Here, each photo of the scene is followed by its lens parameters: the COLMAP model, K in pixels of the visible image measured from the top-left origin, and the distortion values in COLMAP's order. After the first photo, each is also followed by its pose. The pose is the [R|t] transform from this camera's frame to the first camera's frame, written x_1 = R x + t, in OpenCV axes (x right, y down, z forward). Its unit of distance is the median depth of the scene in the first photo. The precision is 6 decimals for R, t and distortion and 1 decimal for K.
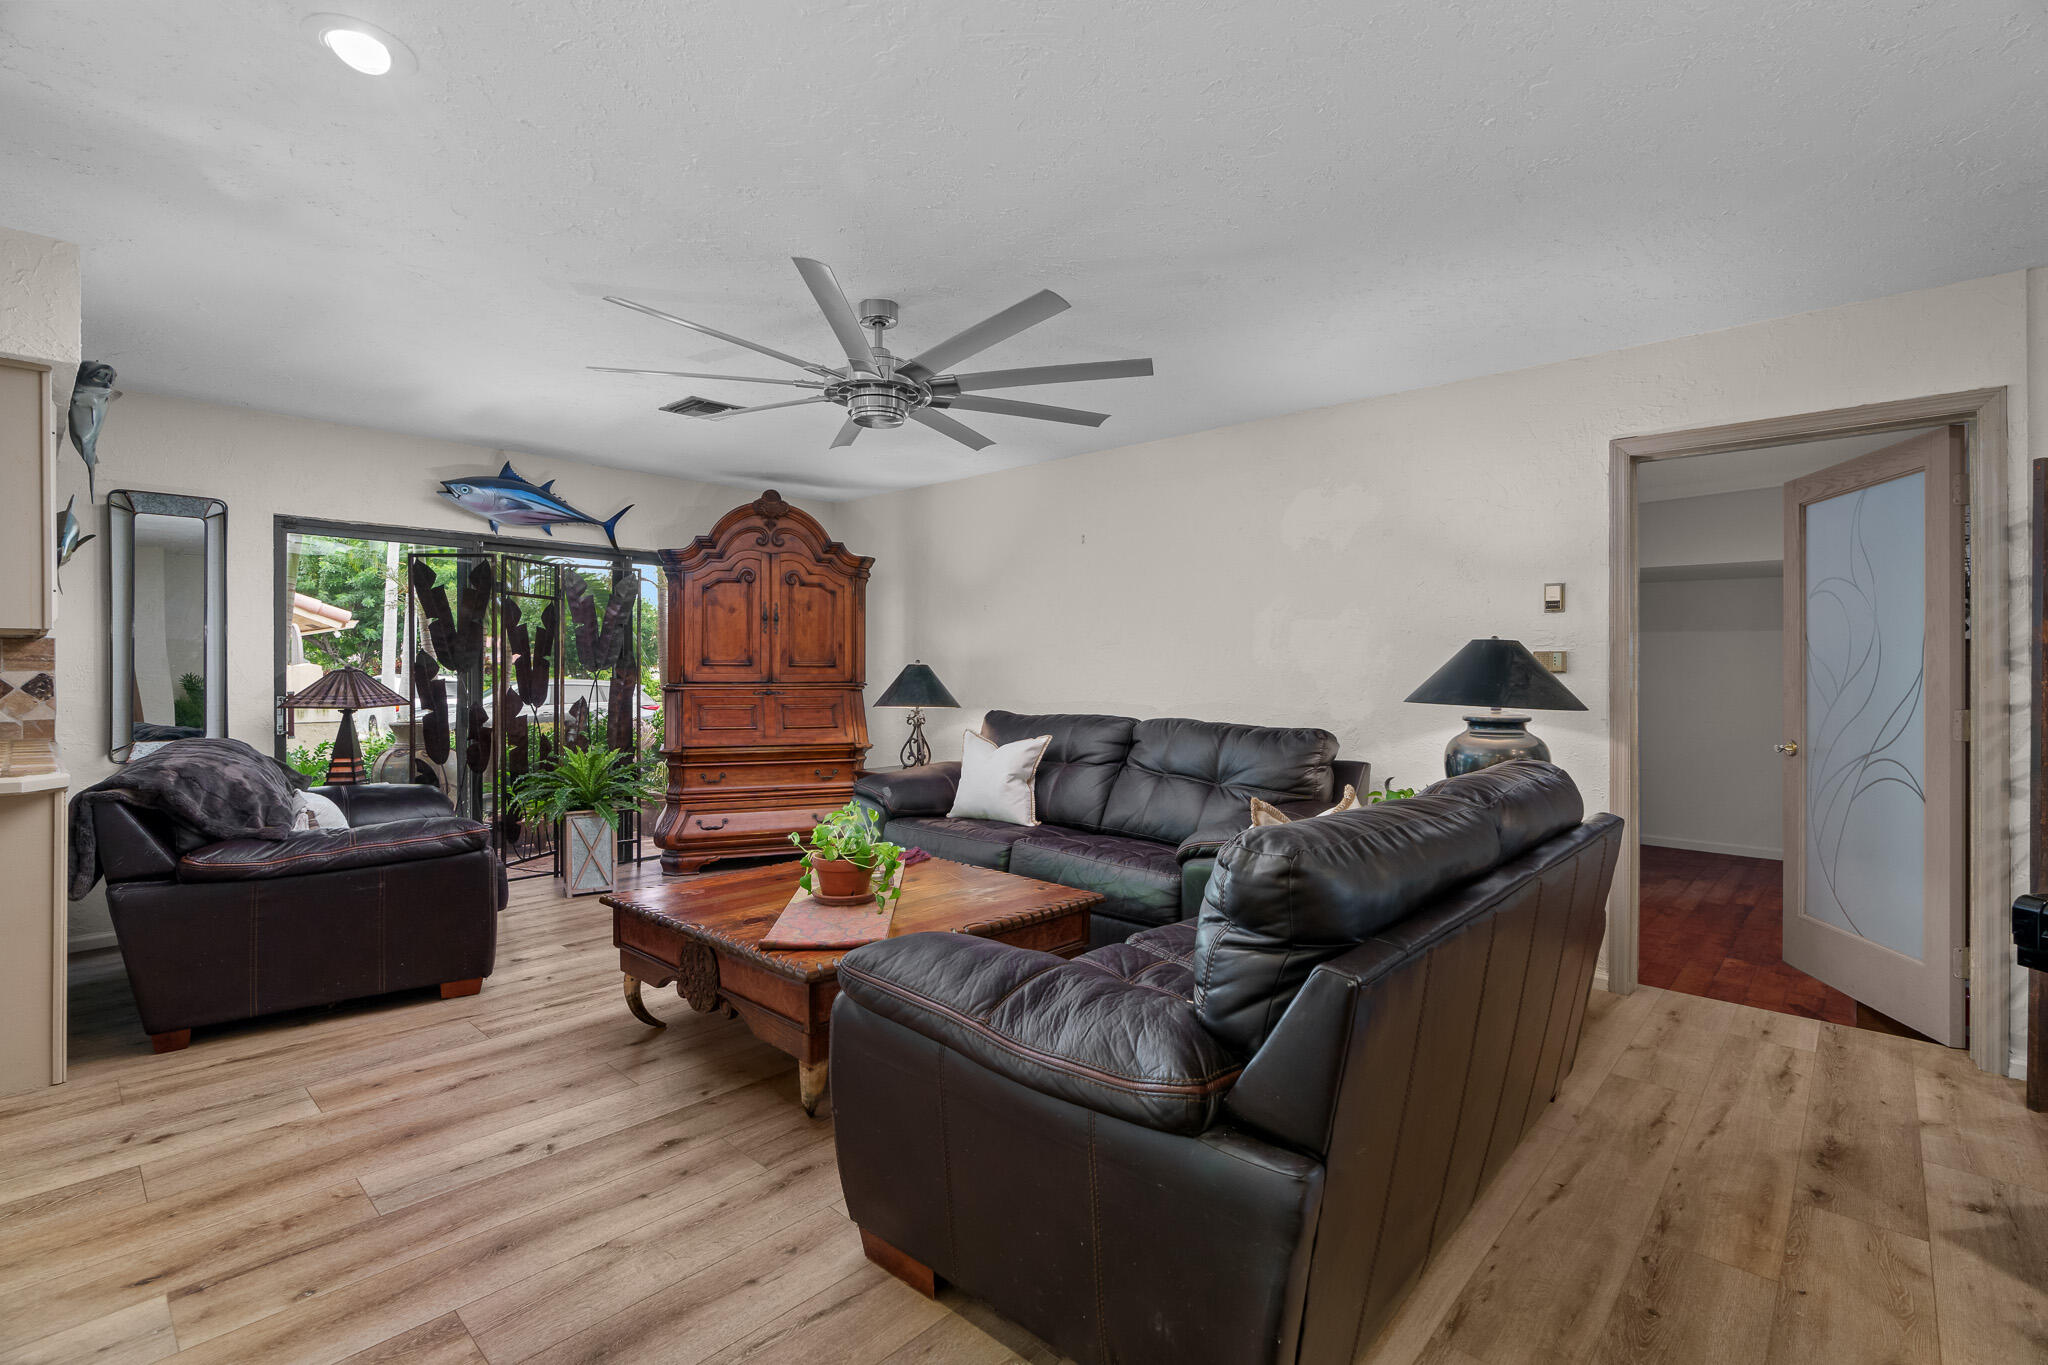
lens RADIAL K [[930.5, 0, 1017.6], [0, 930.5, 672.2], [0, 0, 1]] dist [-0.004308, 0.000872]
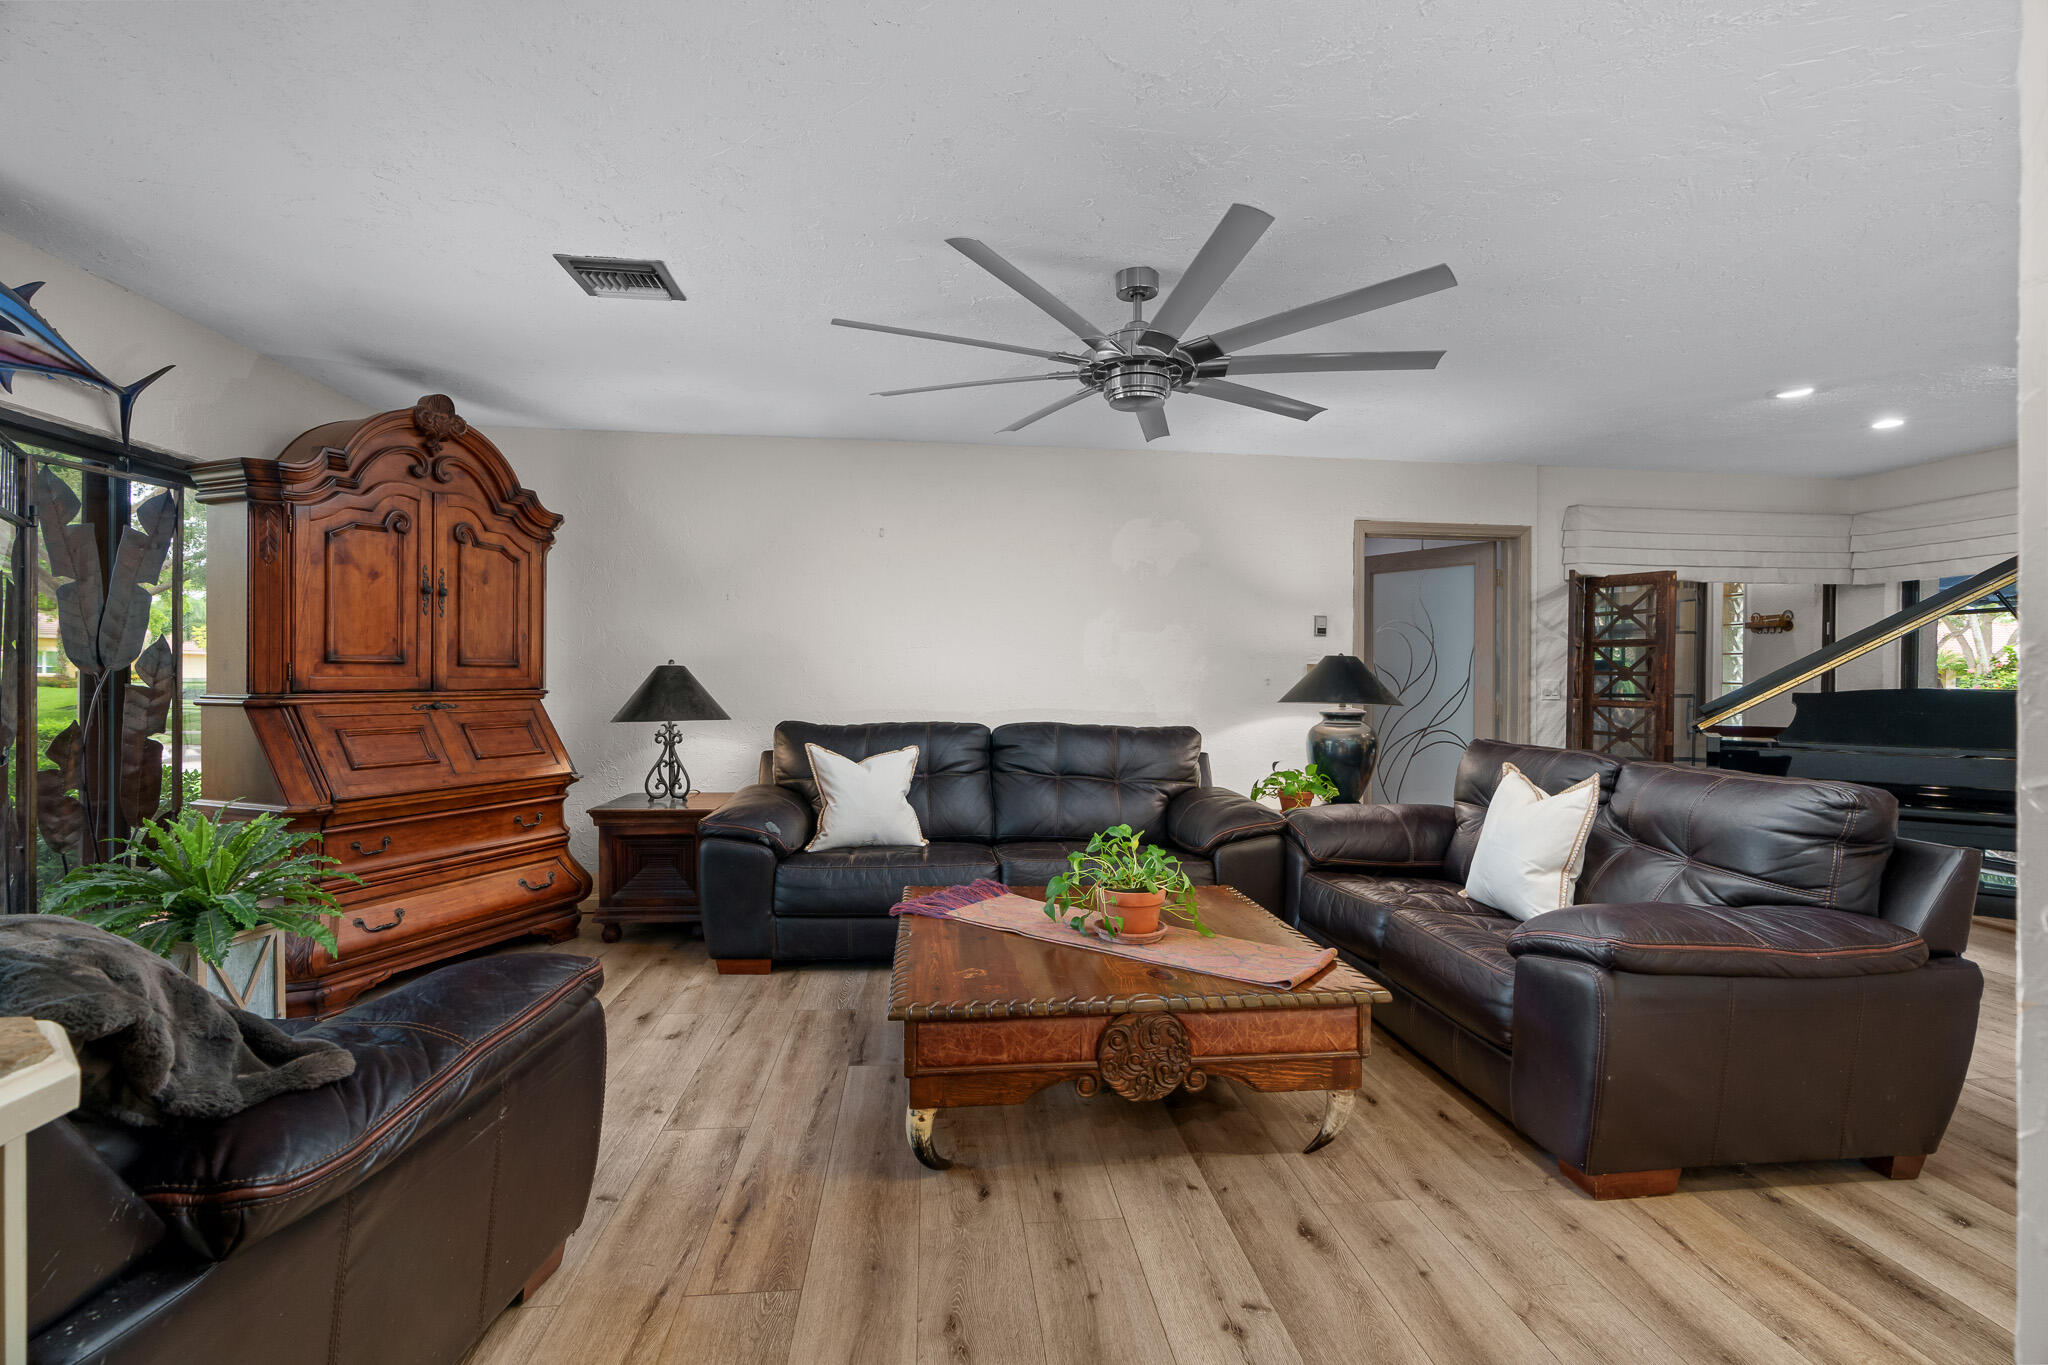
lens RADIAL K [[930.5, 0, 1027.5], [0, 930.5, 682.3], [0, 0, 1]] dist [-0.004308, 0.000872]
pose [[0.656465, -0.002659, 0.754352, -0.495382], [-0.005613, 0.999949, 0.008409, -0.002509], [-0.754336, -0.009755, 0.656416, 0.266441]]
